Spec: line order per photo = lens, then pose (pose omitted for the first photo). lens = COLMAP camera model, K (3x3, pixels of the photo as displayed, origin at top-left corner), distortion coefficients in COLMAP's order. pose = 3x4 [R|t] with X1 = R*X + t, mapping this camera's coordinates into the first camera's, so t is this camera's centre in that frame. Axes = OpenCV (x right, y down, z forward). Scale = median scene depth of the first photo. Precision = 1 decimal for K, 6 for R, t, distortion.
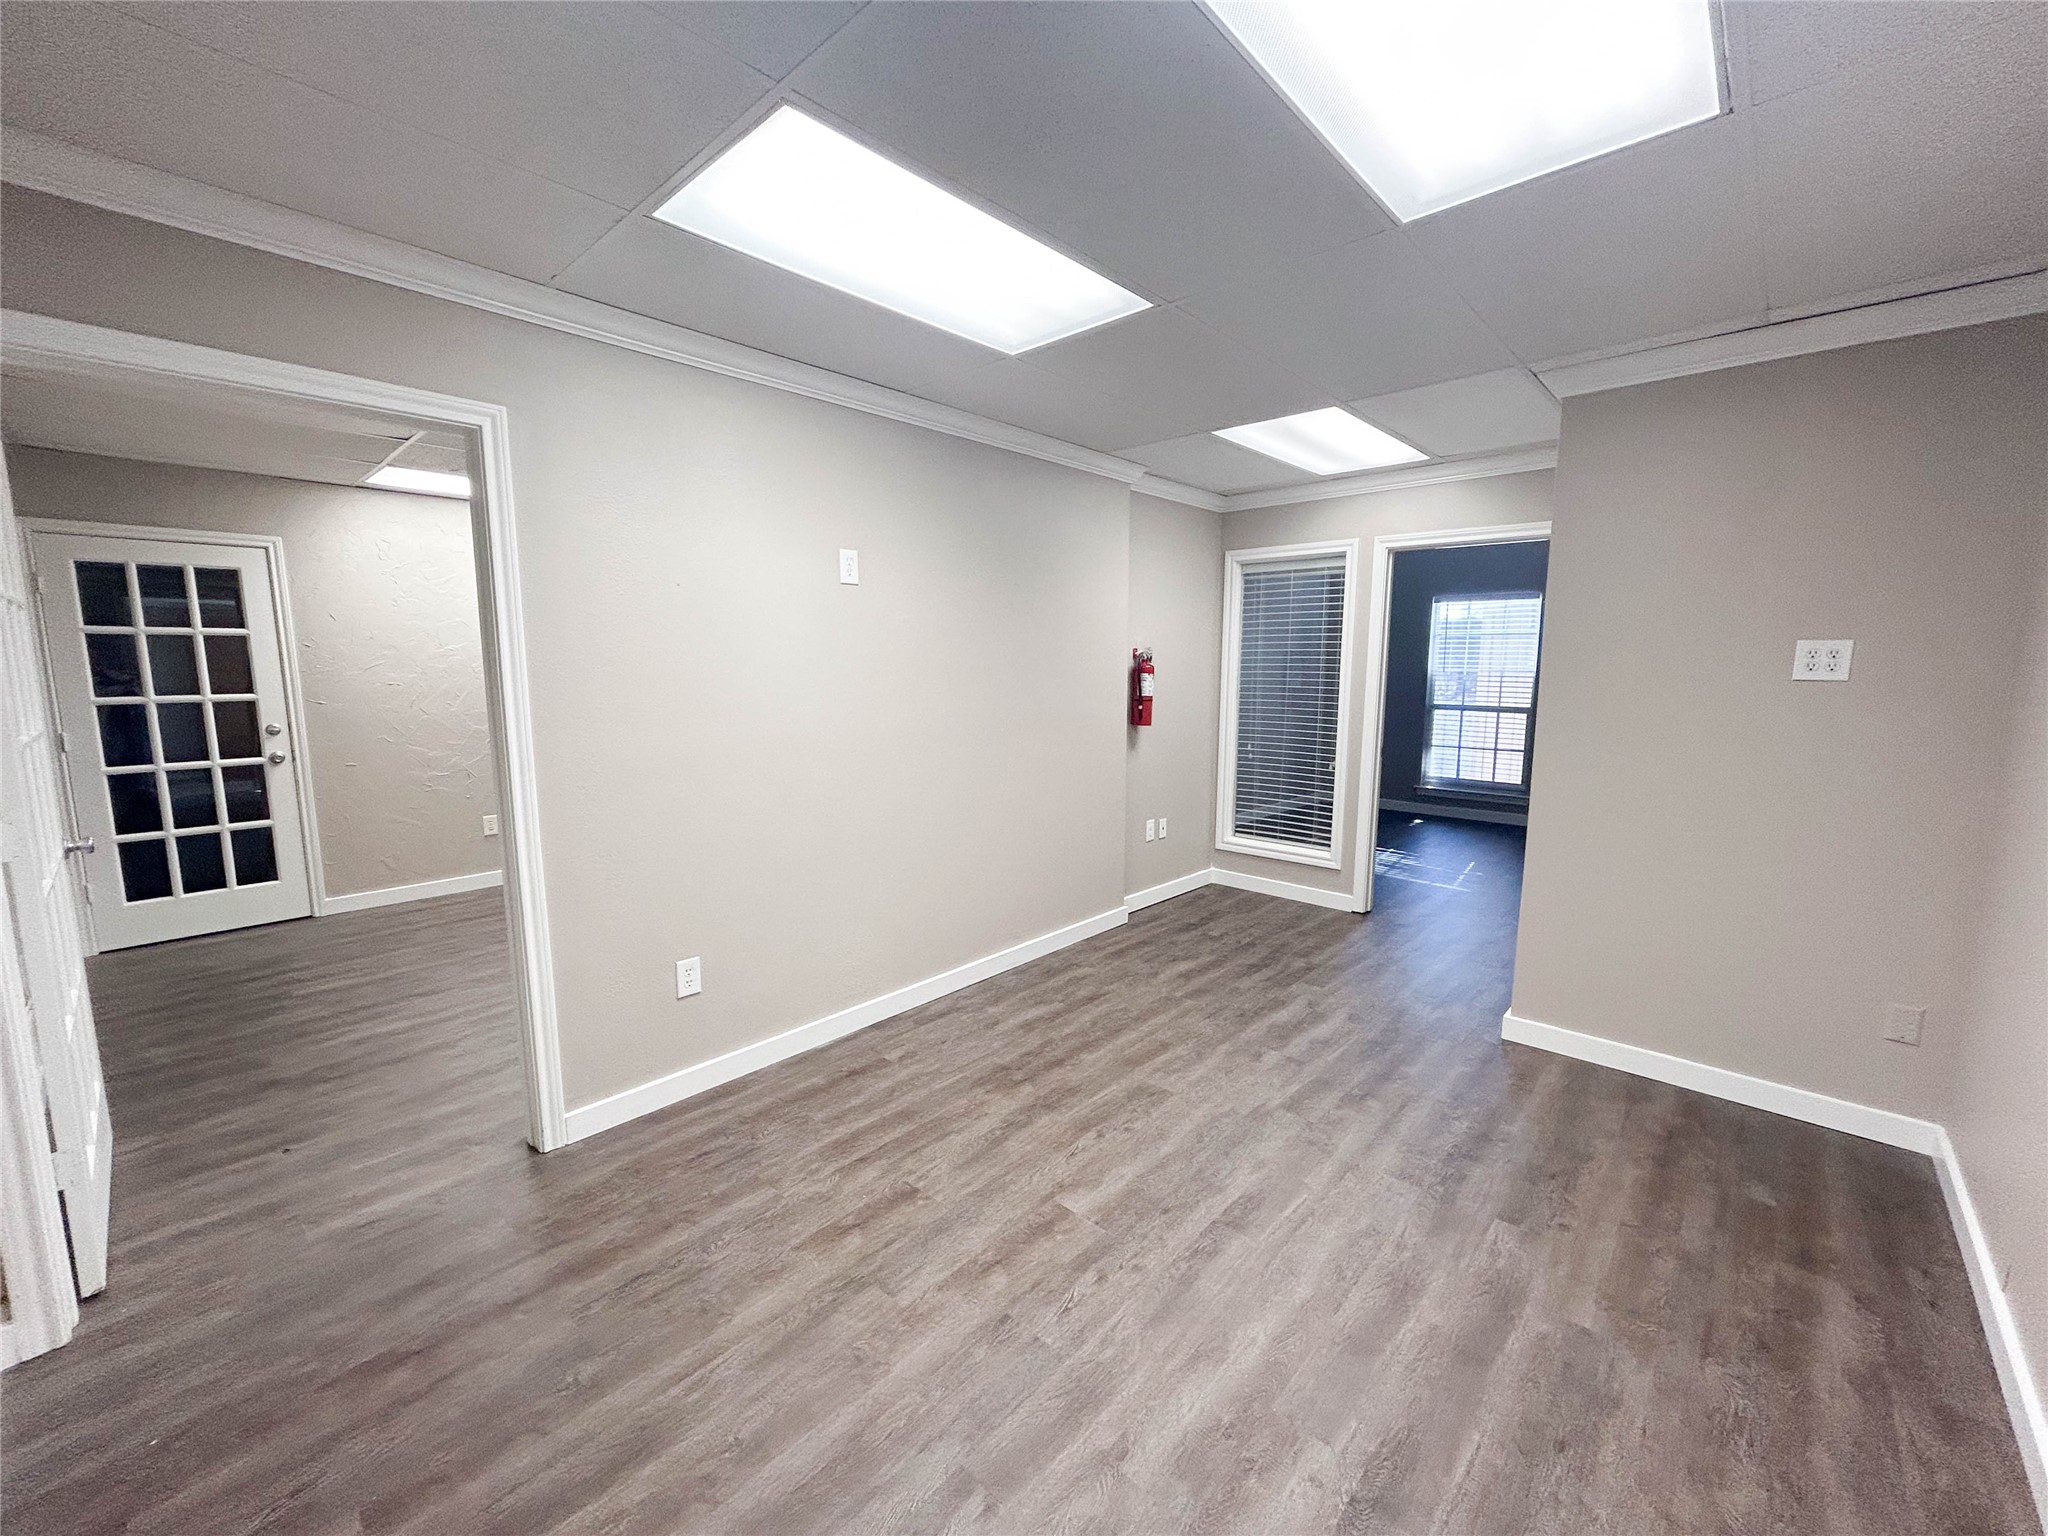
lens RADIAL K [[841.2, 0, 1023.3], [0, 841.2, 776.7], [0, 0, 1]] dist [0.012681, 0.000121]
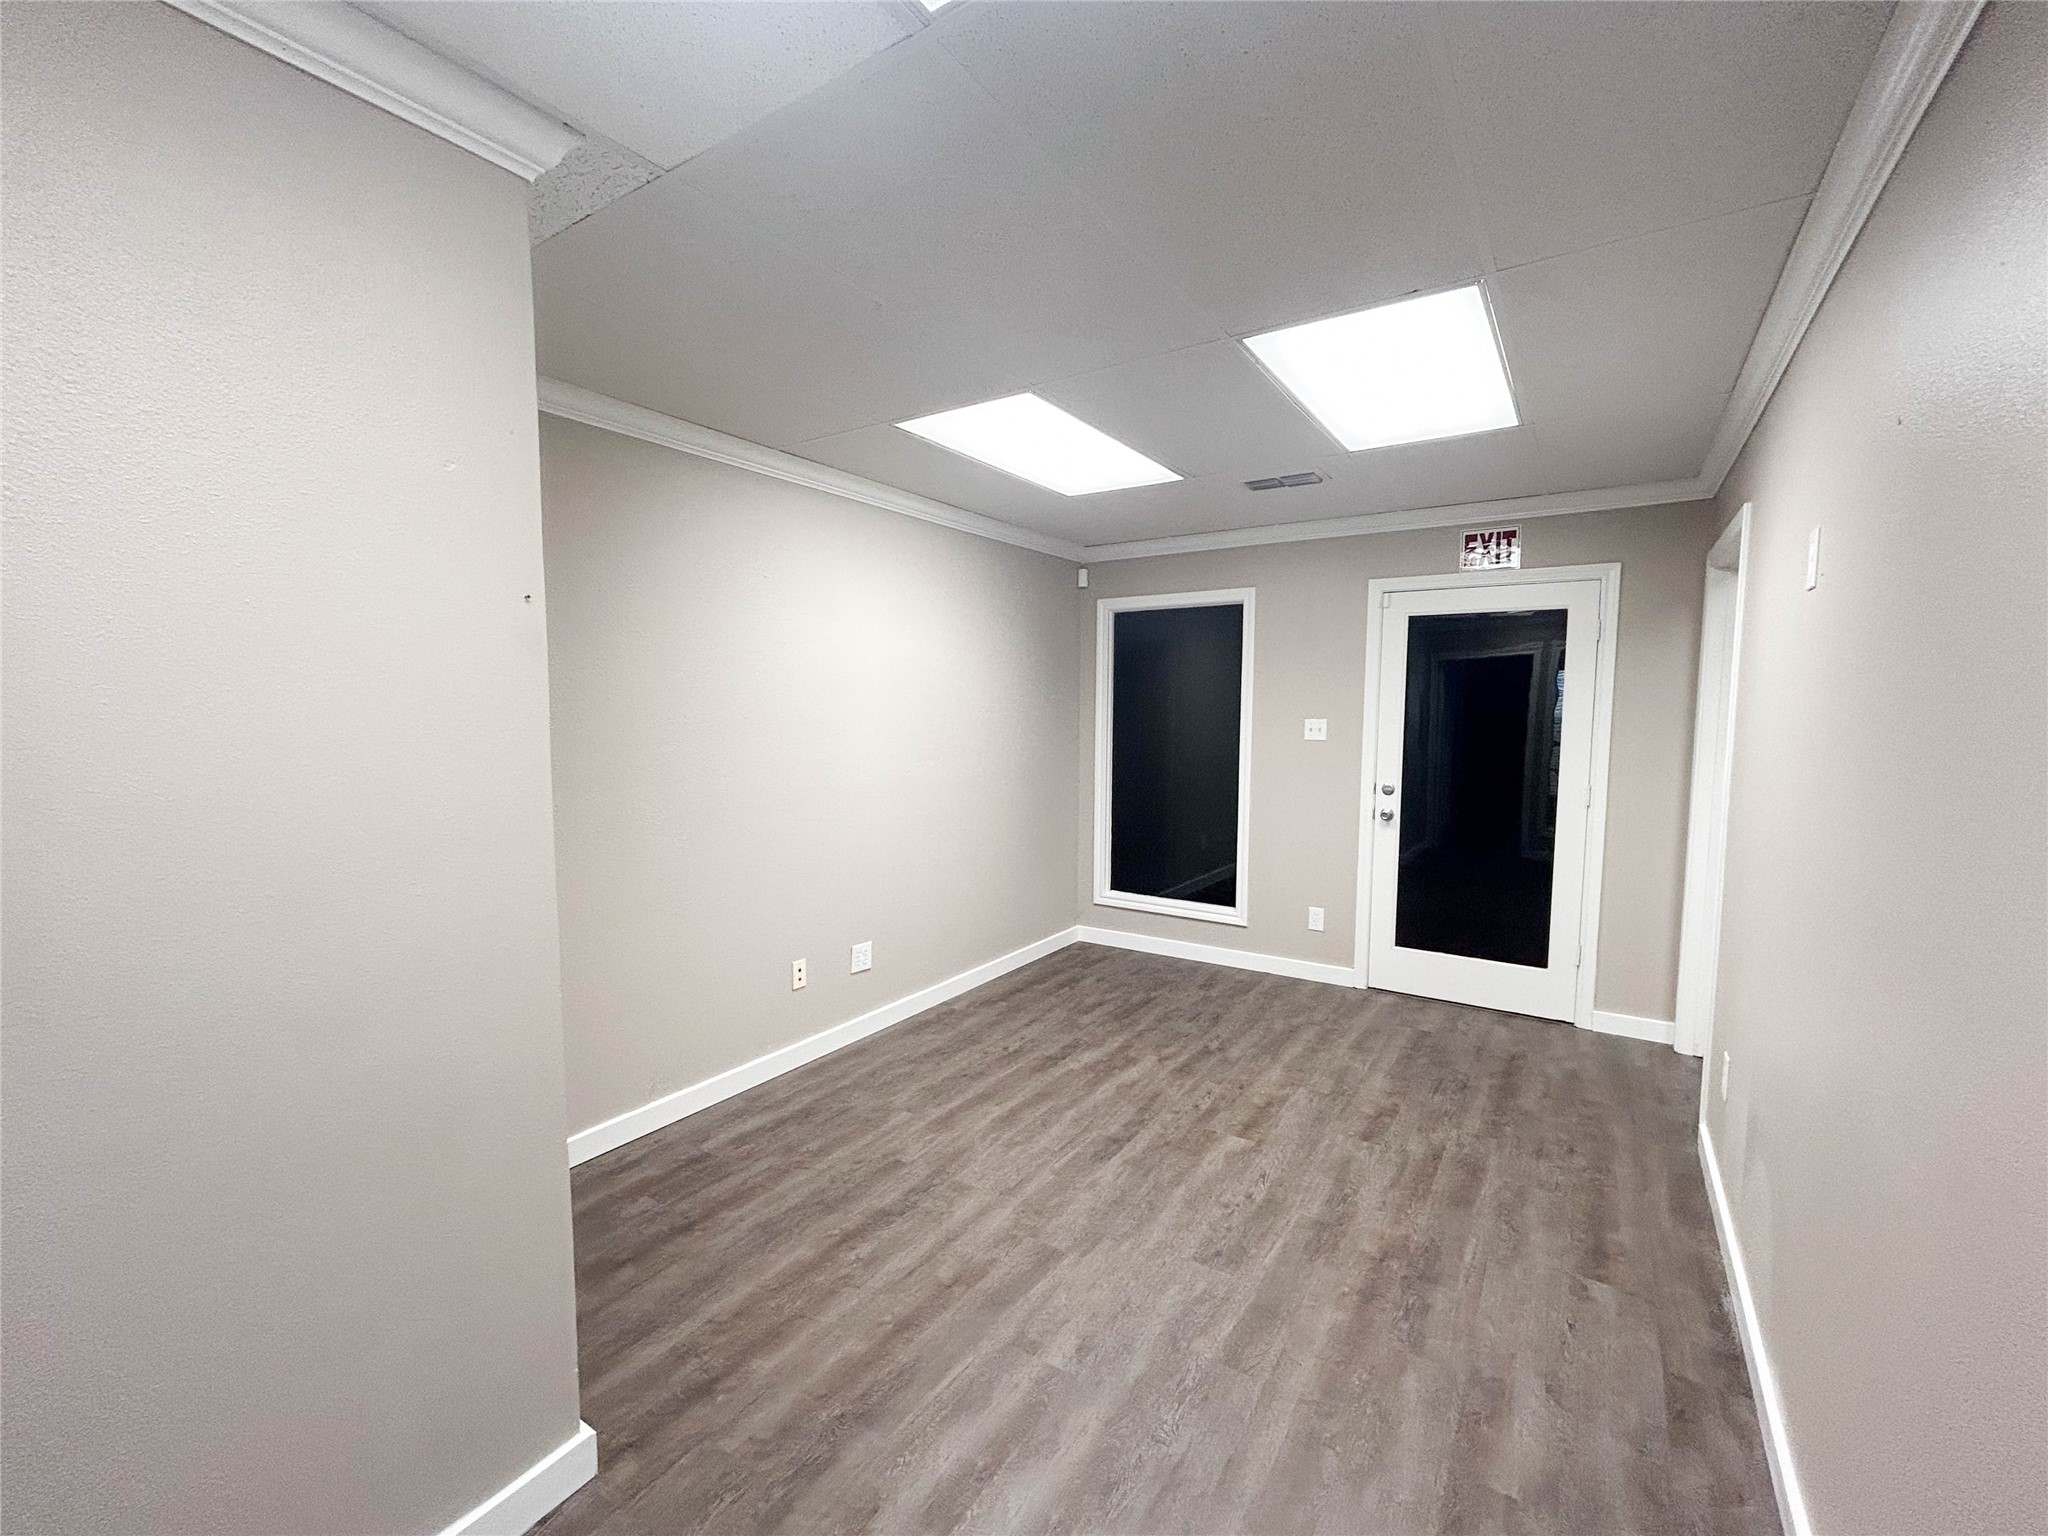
lens RADIAL K [[841.2, 0, 1023.3], [0, 841.2, 776.7], [0, 0, 1]] dist [0.012681, 0.000121]
pose [[-0.988978, 0.003084, -0.148030, 0.522803], [-0.029727, 0.975290, 0.218920, -0.273499], [0.145047, 0.220908, -0.964449, 1.903118]]
